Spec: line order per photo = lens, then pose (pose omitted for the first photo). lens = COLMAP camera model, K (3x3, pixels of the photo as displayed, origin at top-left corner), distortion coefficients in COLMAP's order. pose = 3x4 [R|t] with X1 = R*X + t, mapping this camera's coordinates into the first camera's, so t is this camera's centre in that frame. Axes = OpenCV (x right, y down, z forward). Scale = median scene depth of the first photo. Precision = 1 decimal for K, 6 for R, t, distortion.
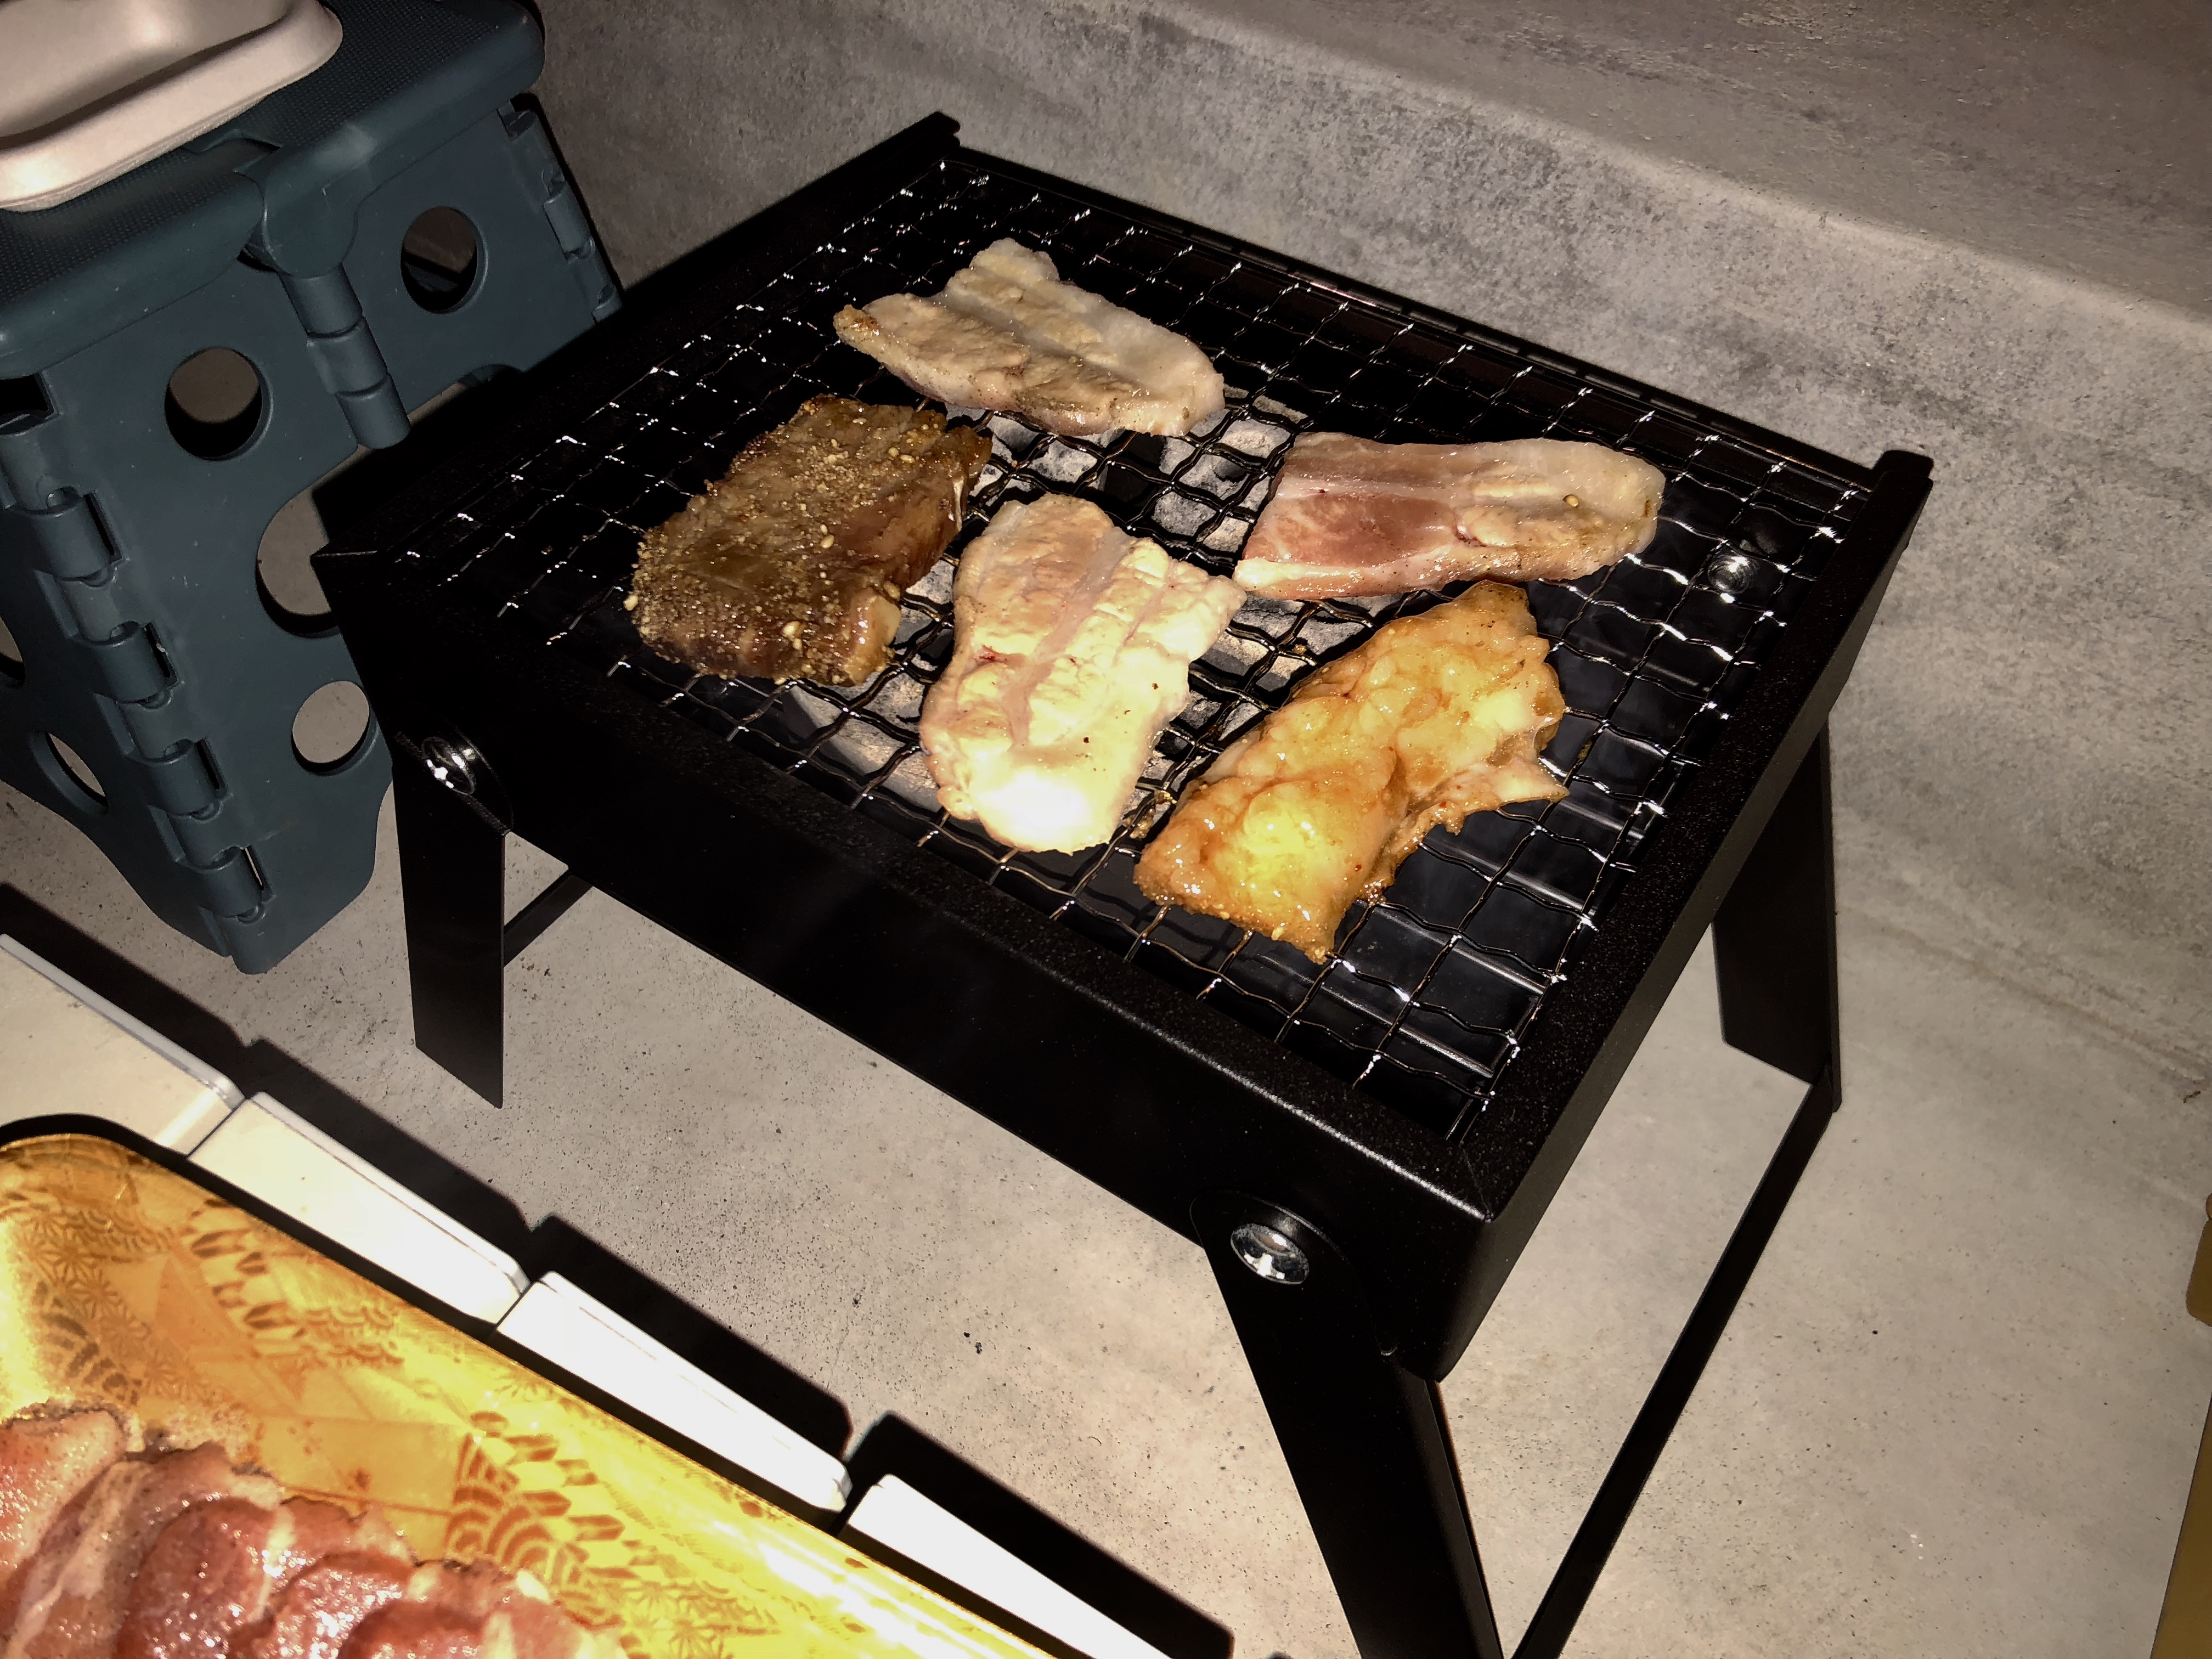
lens RADIAL K [[1841.2, 0, 1106.0], [0, 1841.2, 829.5], [0, 0, 1]] dist [0.012104, 0.009966]
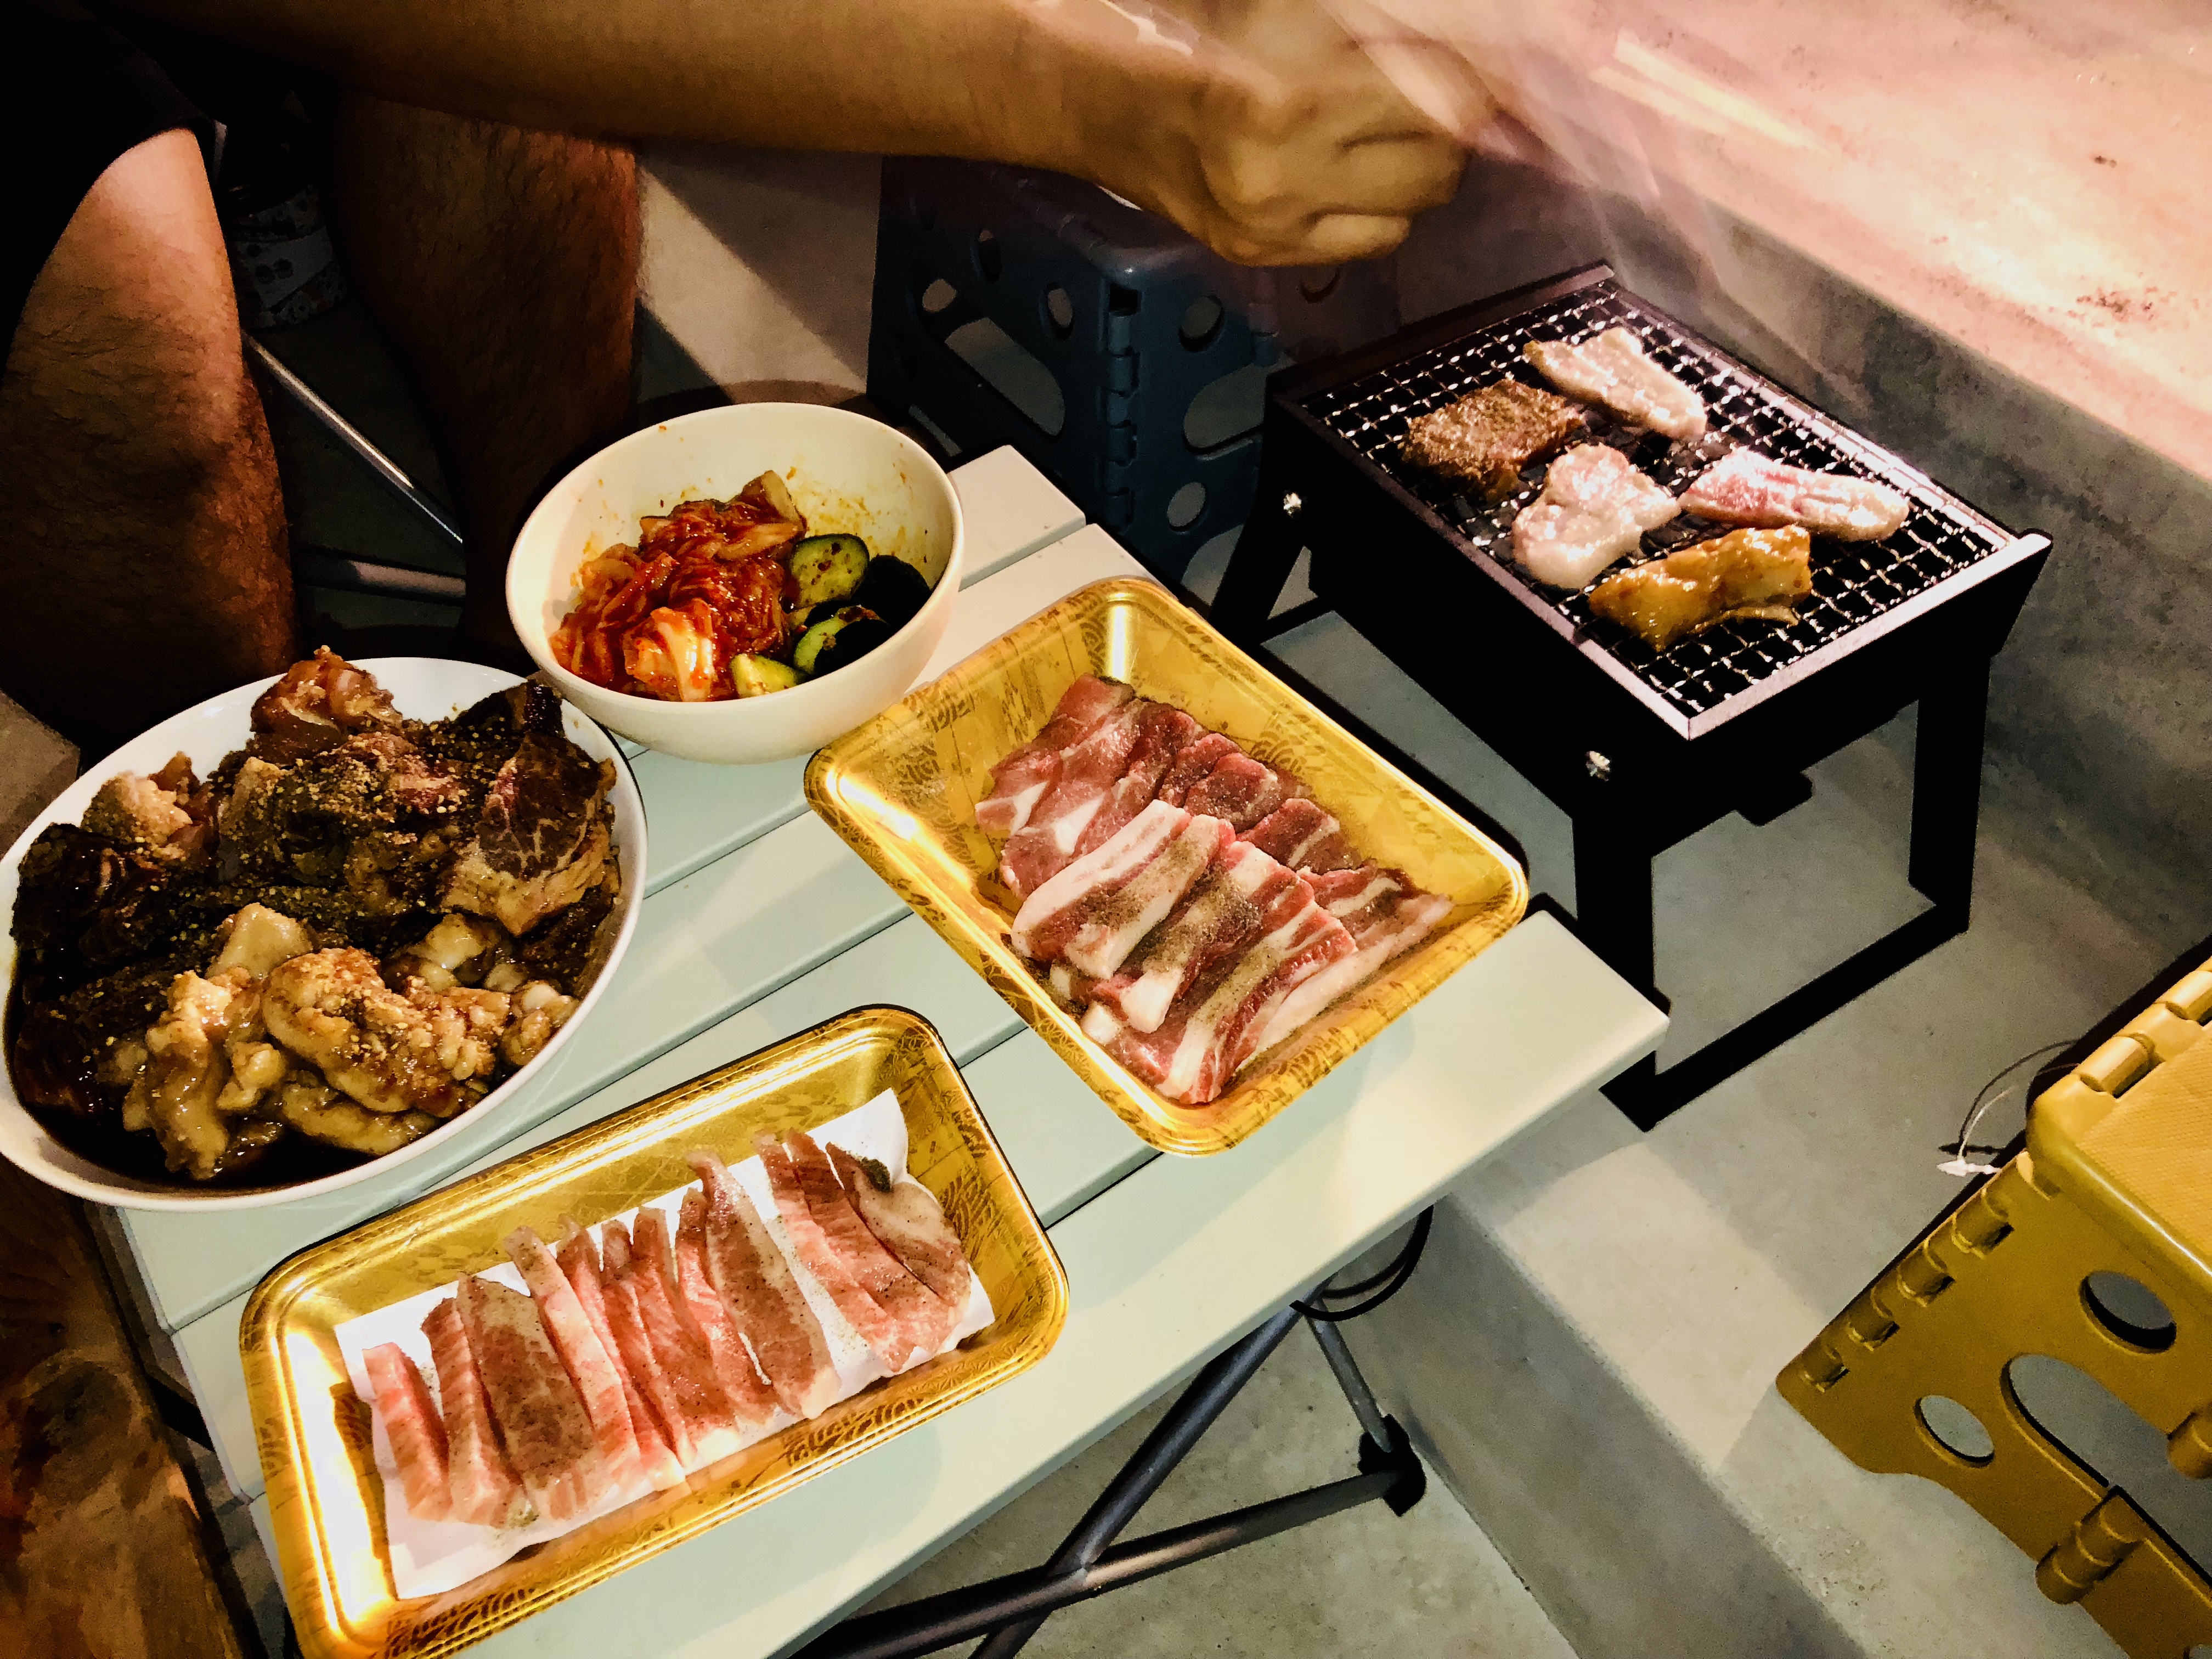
lens RADIAL K [[1841.2, 0, 1106.0], [0, 1841.2, 829.5], [0, 0, 1]] dist [0.012104, 0.009966]
pose [[0.923344, 0.284129, -0.258275, 0.093988], [-0.295739, 0.955247, -0.006411, 0.348782], [0.244895, 0.082301, 0.966050, -0.943829]]
